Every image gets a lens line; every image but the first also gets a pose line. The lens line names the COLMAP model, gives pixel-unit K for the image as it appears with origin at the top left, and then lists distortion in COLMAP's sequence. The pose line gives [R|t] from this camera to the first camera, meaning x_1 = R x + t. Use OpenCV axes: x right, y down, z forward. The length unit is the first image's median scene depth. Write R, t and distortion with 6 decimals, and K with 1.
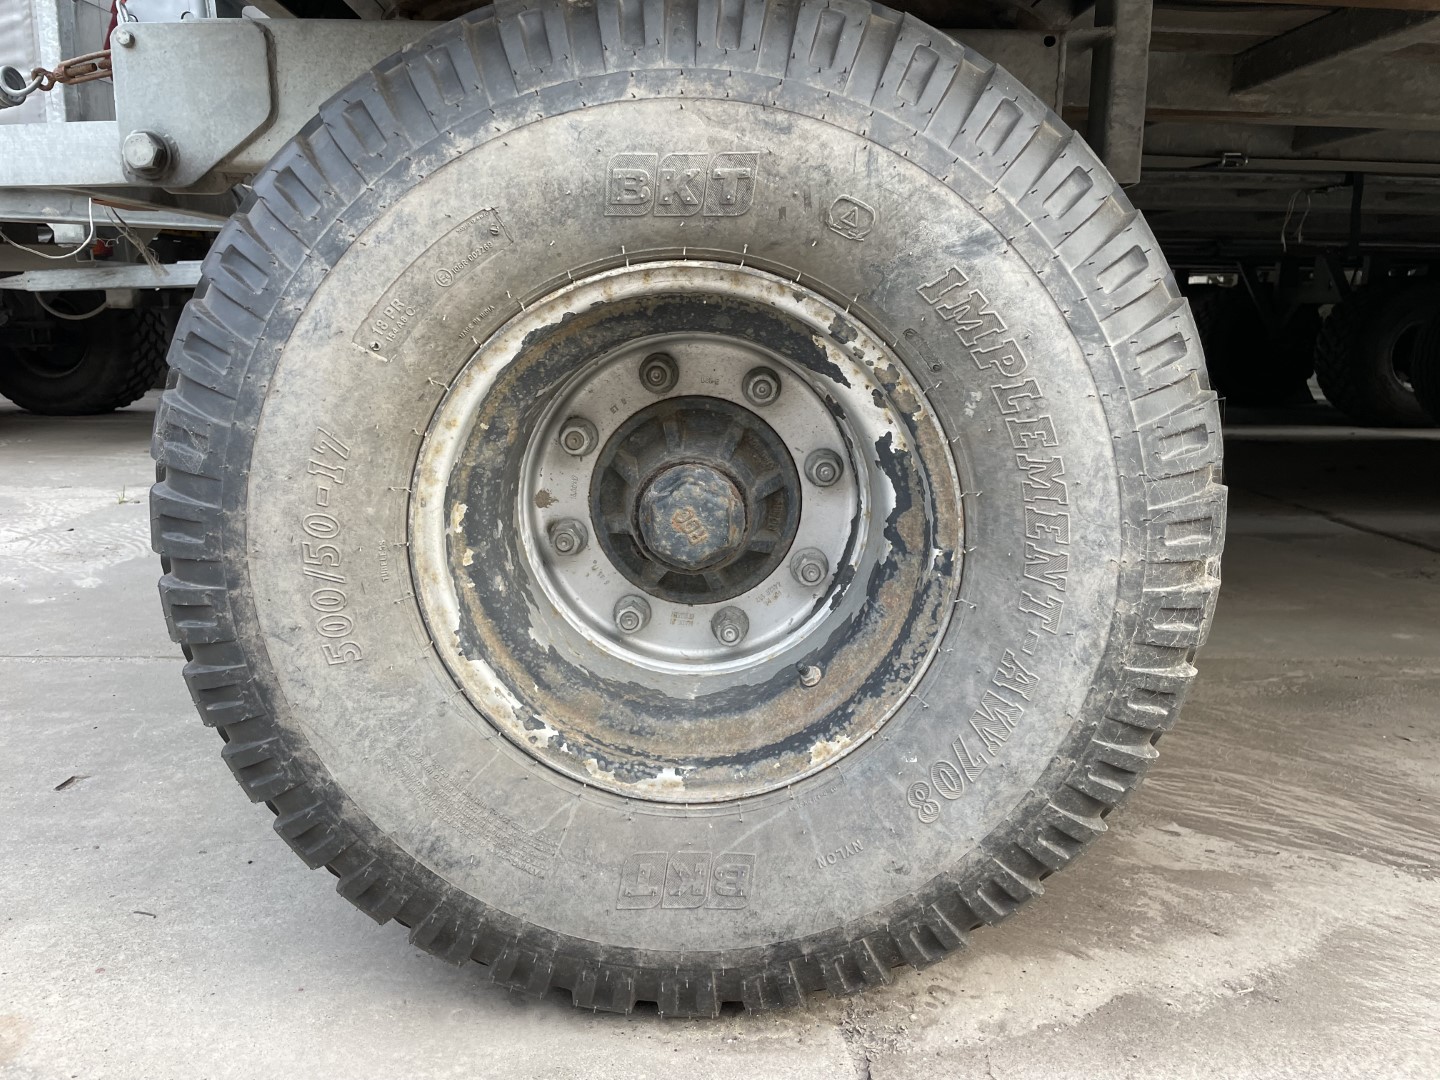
lens RADIAL K [[1084.6, 0, 719.5], [0, 1084.6, 508.0], [0, 0, 1]] dist [0.026621, -0.001980]
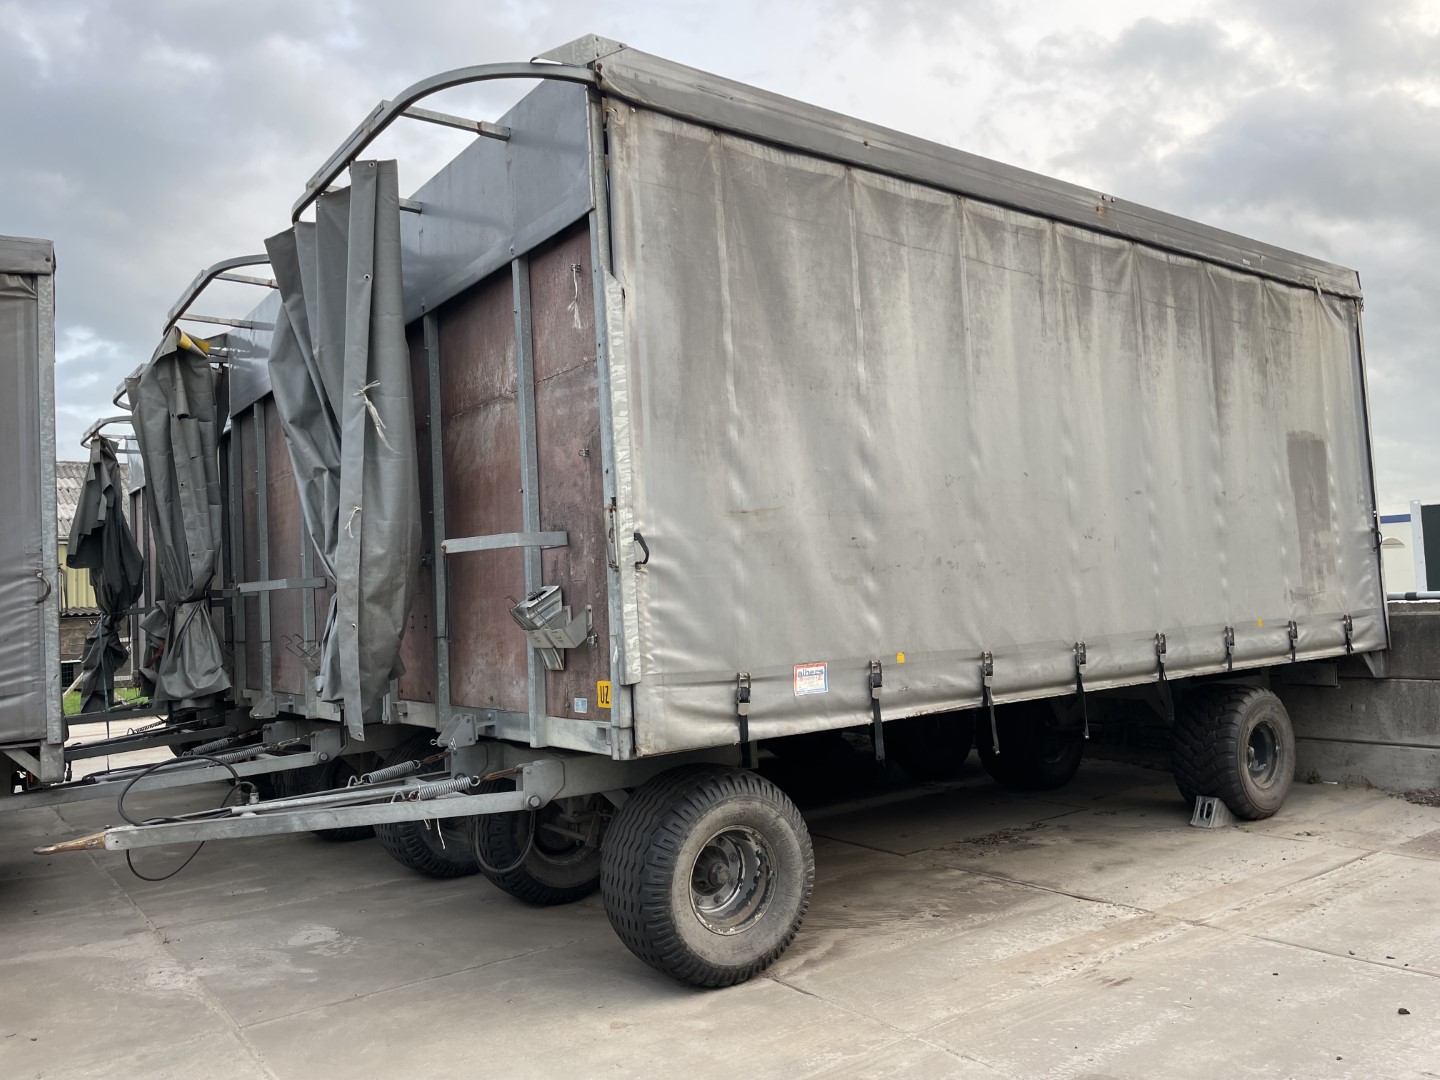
lens RADIAL K [[1099.9, 0, 714.0], [0, 1099.9, 545.0], [0, 0, 1]] dist [0.097490, -0.133242]
pose [[0.832486, -0.034275, 0.552984, -2.960560], [0.161495, 0.969755, -0.183015, -0.558913], [-0.529987, 0.241662, 0.812843, -3.624145]]
